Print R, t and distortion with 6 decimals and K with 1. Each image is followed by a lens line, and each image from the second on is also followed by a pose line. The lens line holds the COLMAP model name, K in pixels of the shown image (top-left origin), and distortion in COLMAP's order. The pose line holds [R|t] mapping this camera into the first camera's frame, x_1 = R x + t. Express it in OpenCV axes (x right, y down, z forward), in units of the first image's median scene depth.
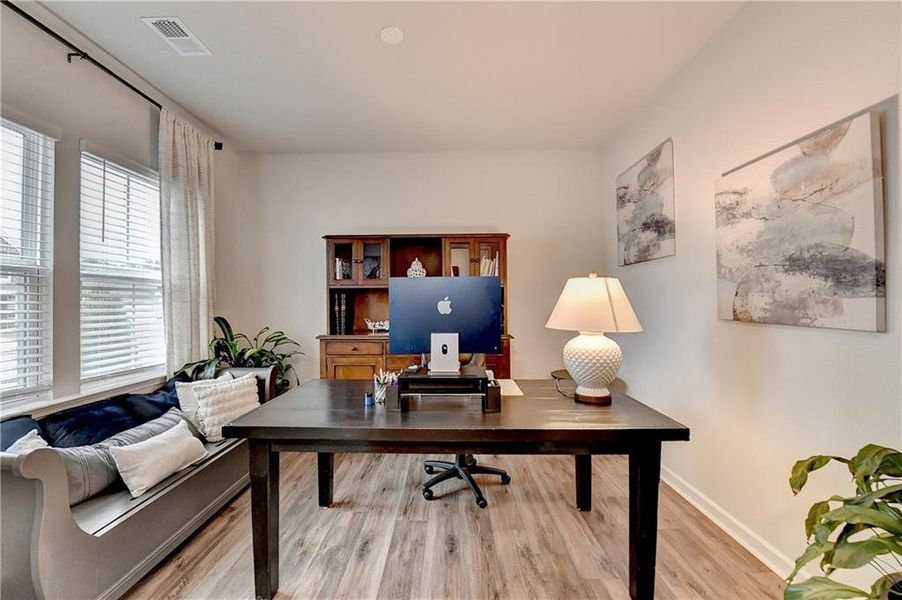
lens RADIAL K [[364.6, 0, 449.0], [0, 364.6, 301.4], [0, 0, 1]] dist [-0.013143, -0.001943]
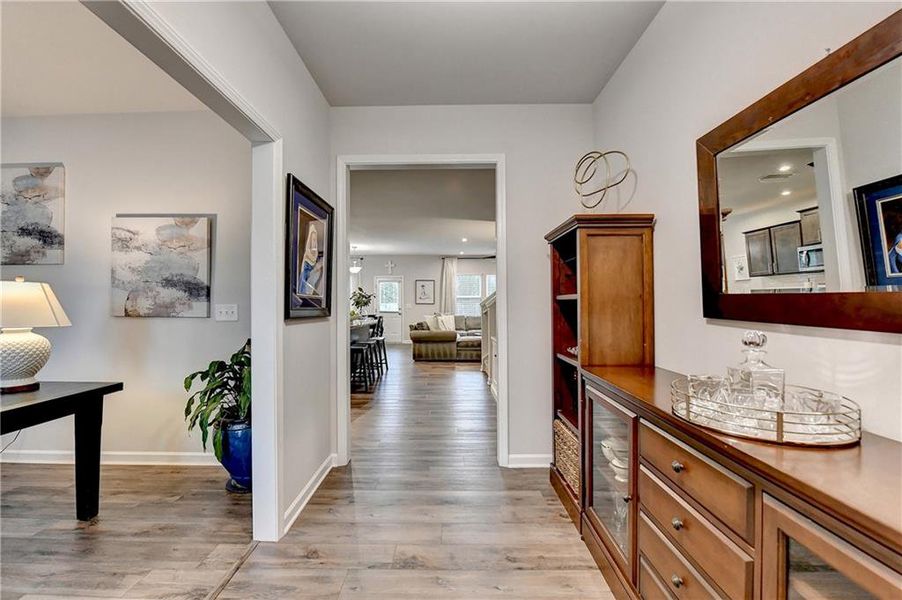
lens RADIAL K [[364.6, 0, 448.8], [0, 364.6, 299.1], [0, 0, 1]] dist [-0.013143, -0.001943]
pose [[0.002952, 0.019042, 0.999814, -0.797674], [-0.002167, 0.999816, -0.019036, 0.008402], [-0.999993, -0.002110, 0.002993, -0.385639]]
